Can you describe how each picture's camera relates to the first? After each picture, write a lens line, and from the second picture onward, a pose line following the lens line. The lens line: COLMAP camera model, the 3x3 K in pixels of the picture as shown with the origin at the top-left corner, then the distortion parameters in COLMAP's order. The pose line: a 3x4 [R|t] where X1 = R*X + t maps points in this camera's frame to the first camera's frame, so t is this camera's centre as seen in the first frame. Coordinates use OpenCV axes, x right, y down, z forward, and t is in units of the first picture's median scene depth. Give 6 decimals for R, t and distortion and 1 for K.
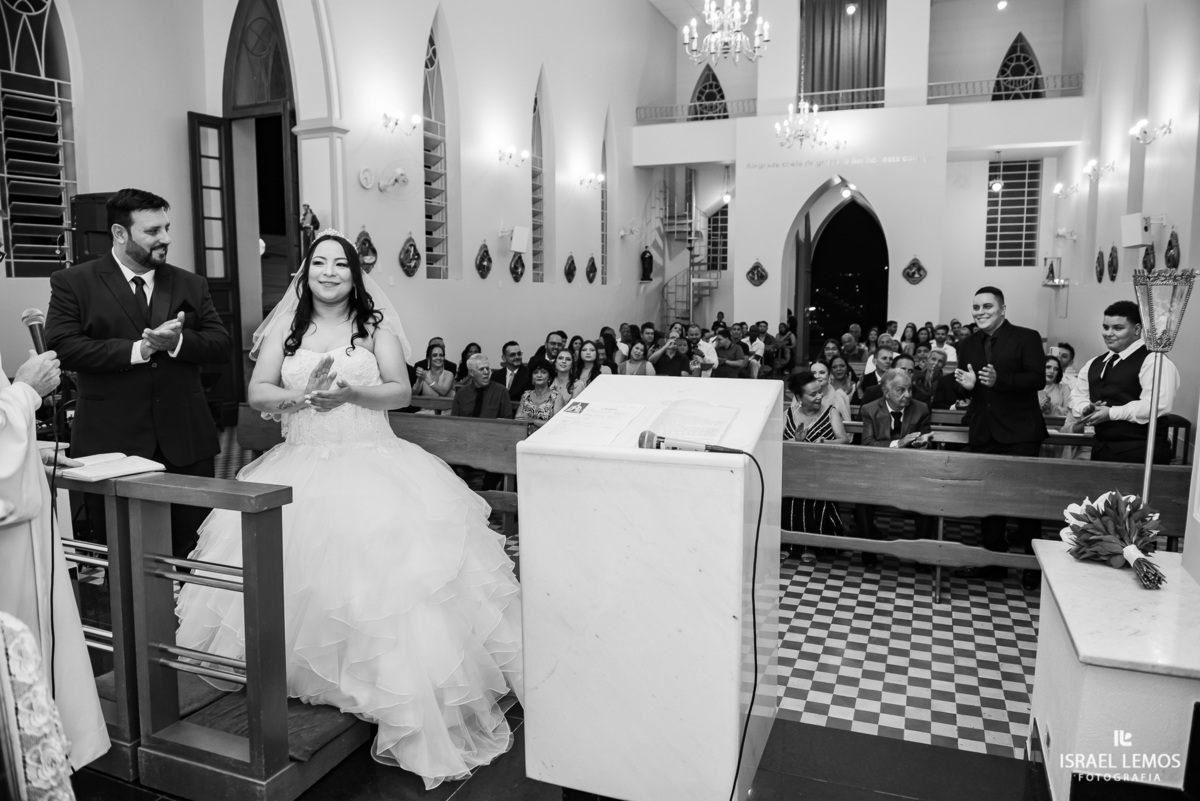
lens RADIAL K [[819.5, 0, 600.0], [0, 819.5, 400.5], [0, 0, 1]] dist [-0.050962, -0.001291]
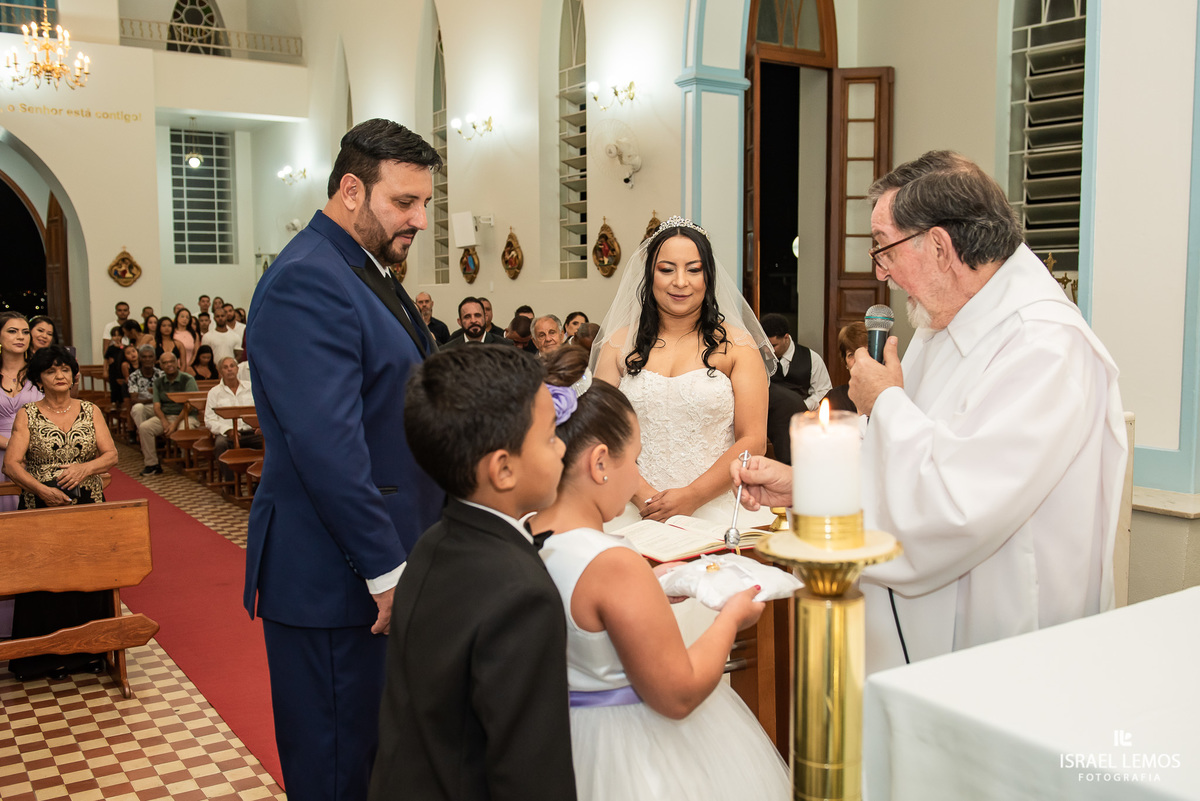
lens RADIAL K [[1134.3, 0, 600.0], [0, 1134.3, 400.5], [0, 0, 1]] dist [-0.009356, 0.004299]
pose [[0.568933, -0.076746, 0.818795, -0.198599], [0.111179, 0.993673, 0.015886, -0.008399], [-0.814834, 0.081995, 0.573866, 0.063755]]
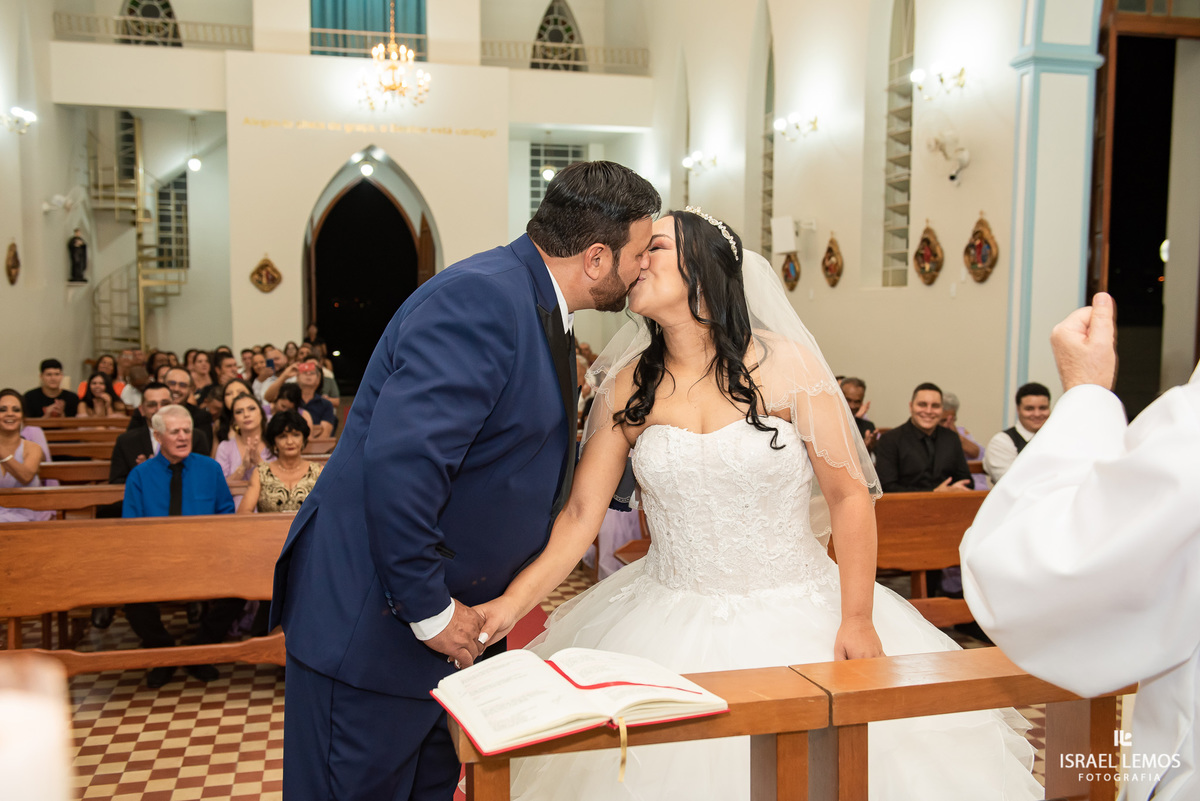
lens RADIAL K [[1104.4, 0, 600.0], [0, 1104.4, 400.5], [0, 0, 1]] dist [0.002406, -0.005786]
pose [[0.807407, -0.045692, 0.588223, -0.137278], [0.070071, 0.997367, -0.018707, -0.009352], [-0.585819, 0.056322, 0.808482, 0.066798]]
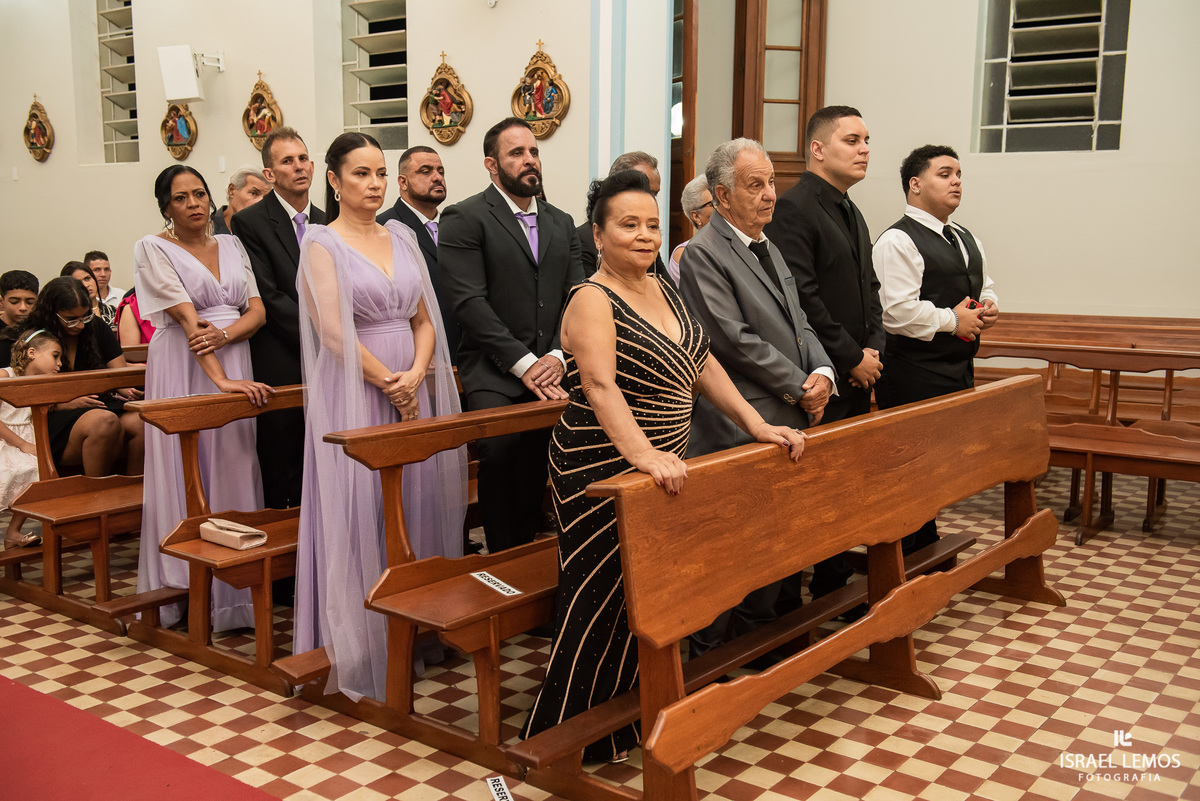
lens RADIAL K [[1209.4, 0, 600.0], [0, 1209.4, 400.5], [0, 0, 1]] dist [0.038929, 0.012159]
pose [[0.267649, -0.129842, 0.954728, -0.096154], [0.115600, 0.988048, 0.101967, -0.012422], [-0.956557, 0.083075, 0.279460, 0.249890]]
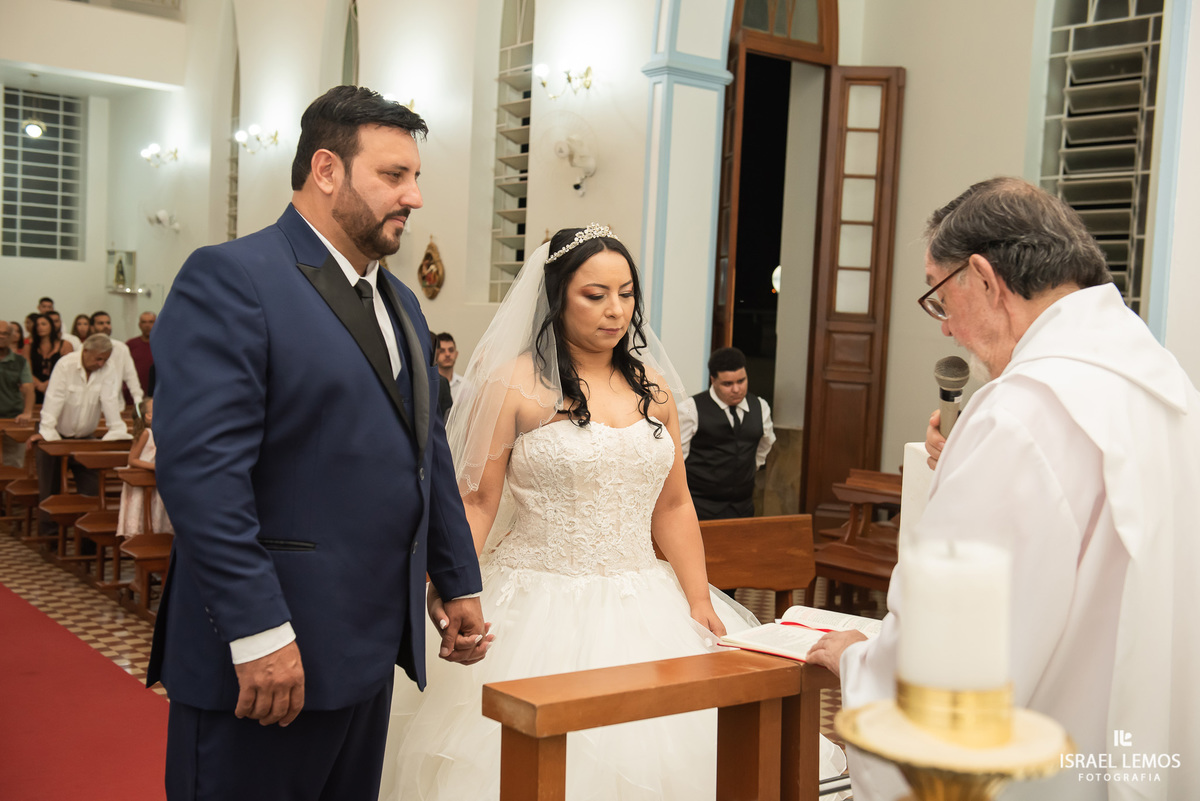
lens RADIAL K [[1360.0, 0, 600.0], [0, 1360.0, 400.5], [0, 0, 1]] dist [0.081226, 0.012593]
pose [[0.526519, -0.018539, 0.849961, -0.188385], [0.063072, 0.997859, -0.017306, -0.009742], [-0.847821, 0.062721, 0.526561, 0.073621]]
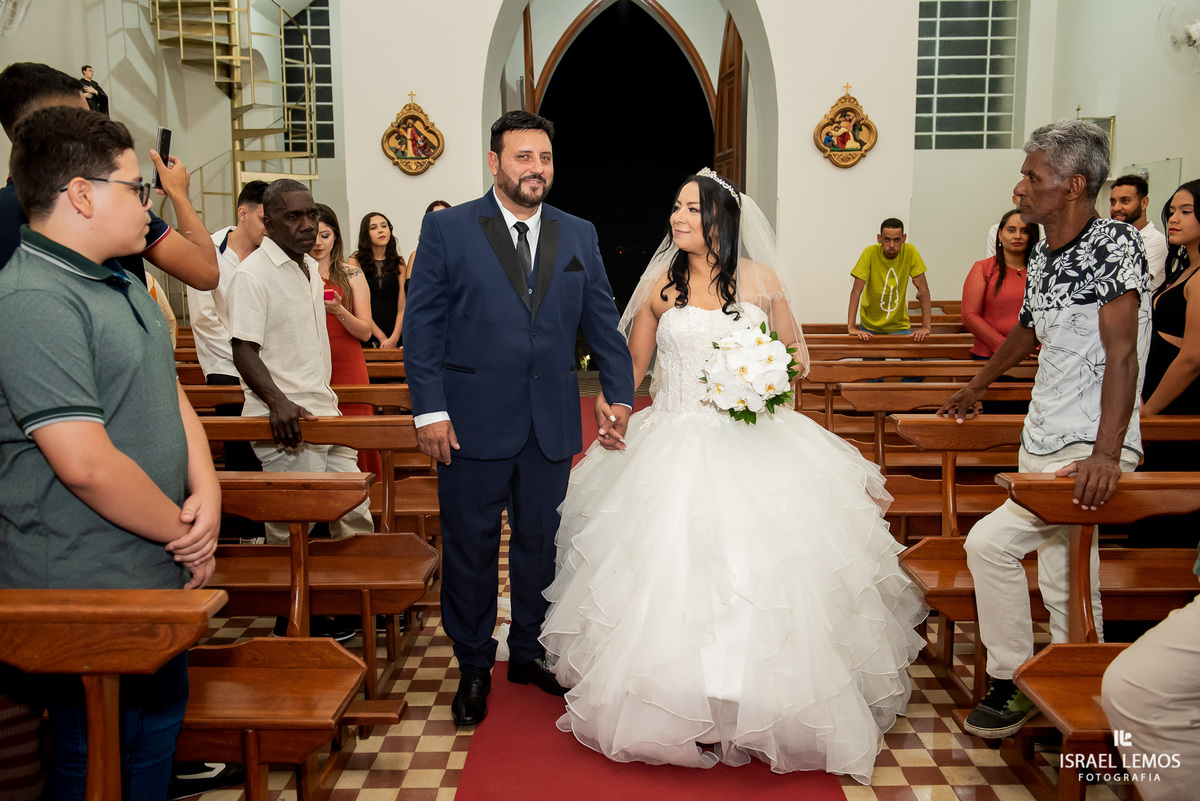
lens RADIAL K [[1018.1, 0, 605.8], [0, 1018.1, 397.3], [0, 0, 1]] dist [0.004136, -0.005500]
pose [[0.928966, -0.057939, 0.365602, 0.102613], [0.054383, 0.998319, 0.020026, -0.050038], [-0.366148, 0.001279, 0.930556, 0.560158]]
